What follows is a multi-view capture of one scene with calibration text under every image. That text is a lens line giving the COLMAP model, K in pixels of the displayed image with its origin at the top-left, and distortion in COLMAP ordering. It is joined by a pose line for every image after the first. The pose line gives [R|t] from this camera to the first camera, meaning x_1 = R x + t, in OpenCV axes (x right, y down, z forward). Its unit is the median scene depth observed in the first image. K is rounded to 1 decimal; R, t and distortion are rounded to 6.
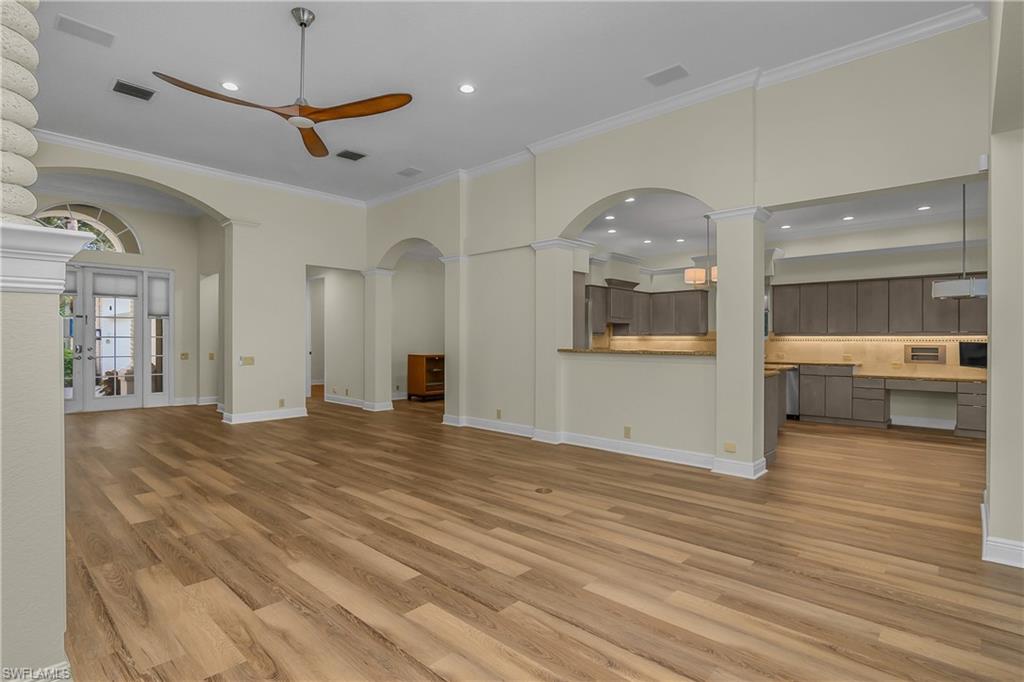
lens RADIAL K [[514.2, 0, 530.2], [0, 514.2, 340.3], [0, 0, 1]] dist [-0.024484, 0.004665]
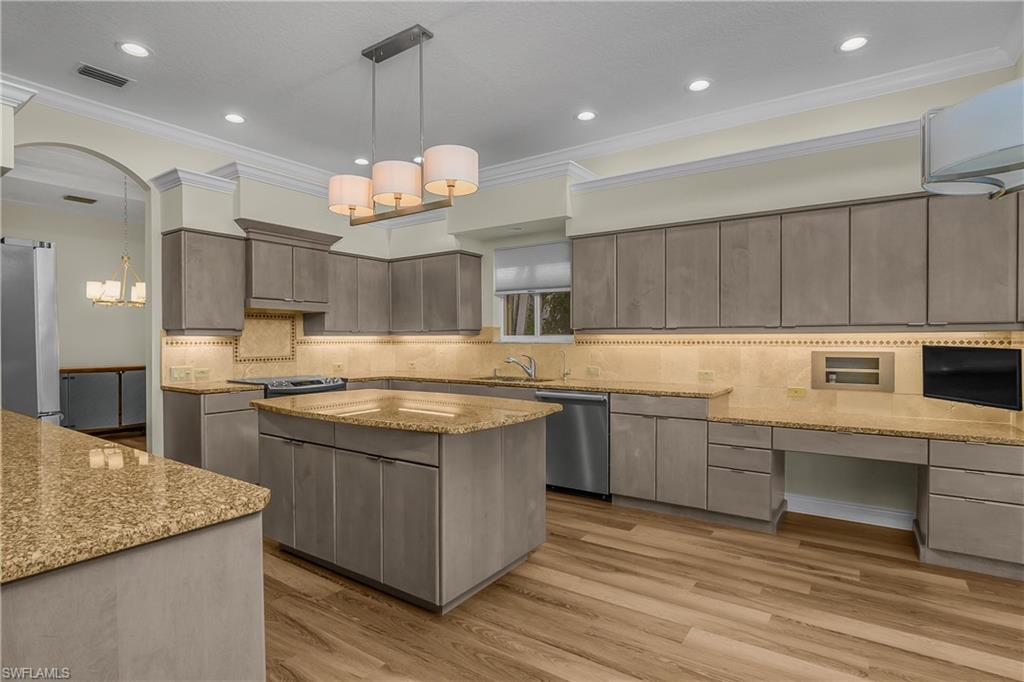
lens RADIAL K [[514.2, 0, 512.7], [0, 514.2, 345.5], [0, 0, 1]] dist [-0.024484, 0.004665]
pose [[0.993135, -0.005164, 0.116862, 0.417376], [0.004343, 0.999964, 0.007282, -0.001794], [-0.116895, -0.006725, 0.993121, 0.579141]]
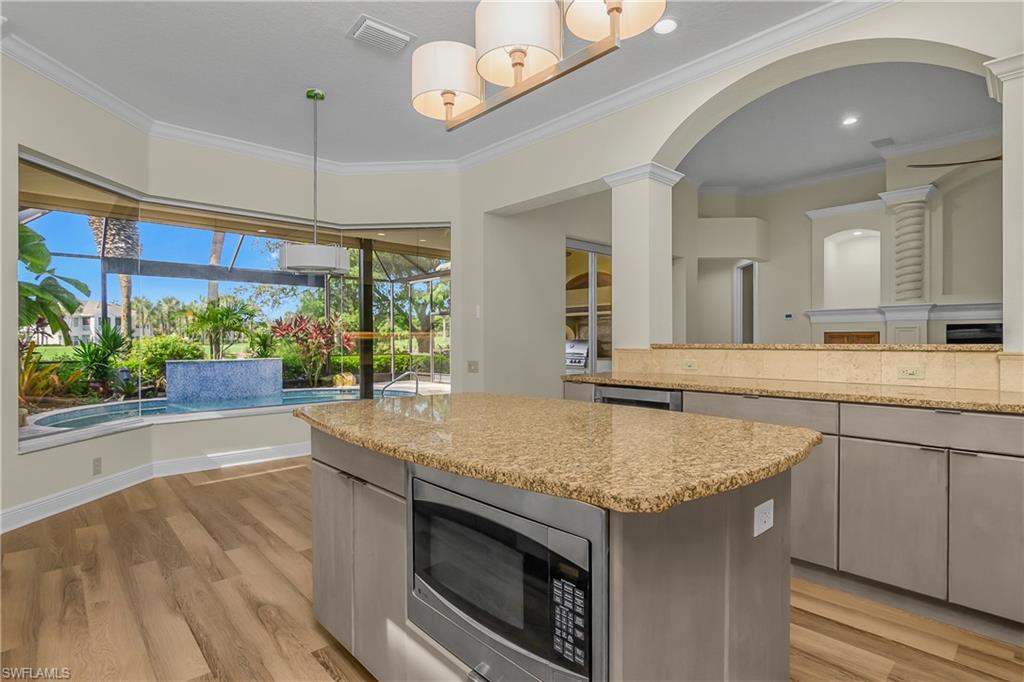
lens RADIAL K [[514.2, 0, 519.5], [0, 514.2, 342.6], [0, 0, 1]] dist [-0.024484, 0.004665]
pose [[-0.994003, 0.002121, 0.109329, 0.350723], [0.003313, 0.999937, 0.010719, 0.009467], [-0.109299, 0.011017, -0.993948, 1.250256]]
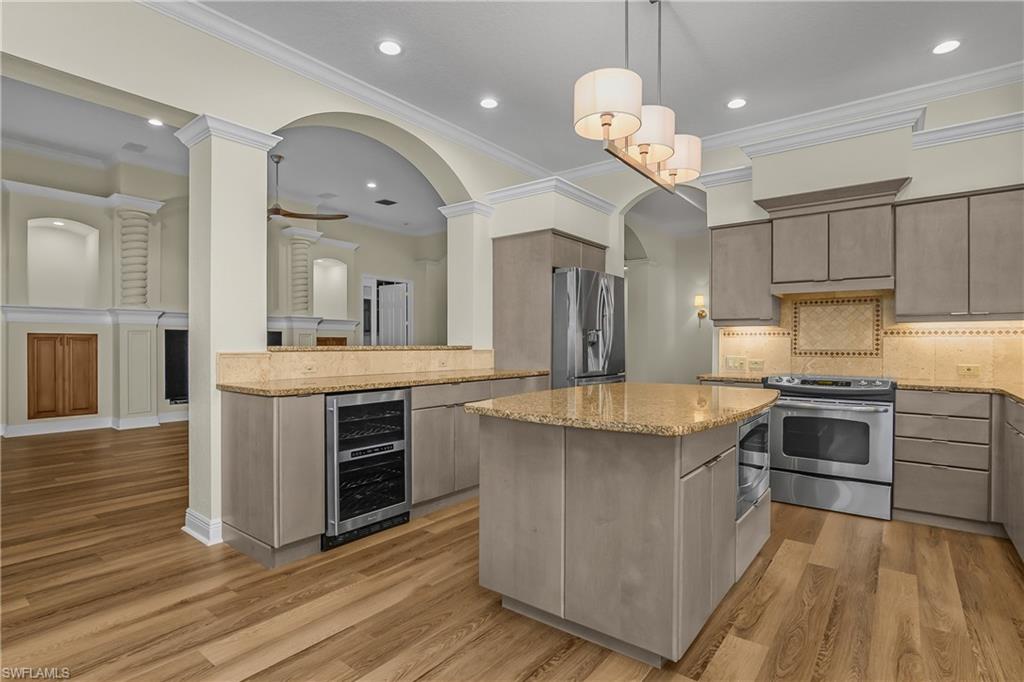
lens RADIAL K [[514.2, 0, 489.5], [0, 514.2, 346.3], [0, 0, 1]] dist [-0.024484, 0.004665]
pose [[0.031967, 0.004029, -0.999481, 0.726651], [-0.007732, 0.999963, 0.003784, 0.013374], [0.999459, 0.007607, 0.031997, 0.894629]]
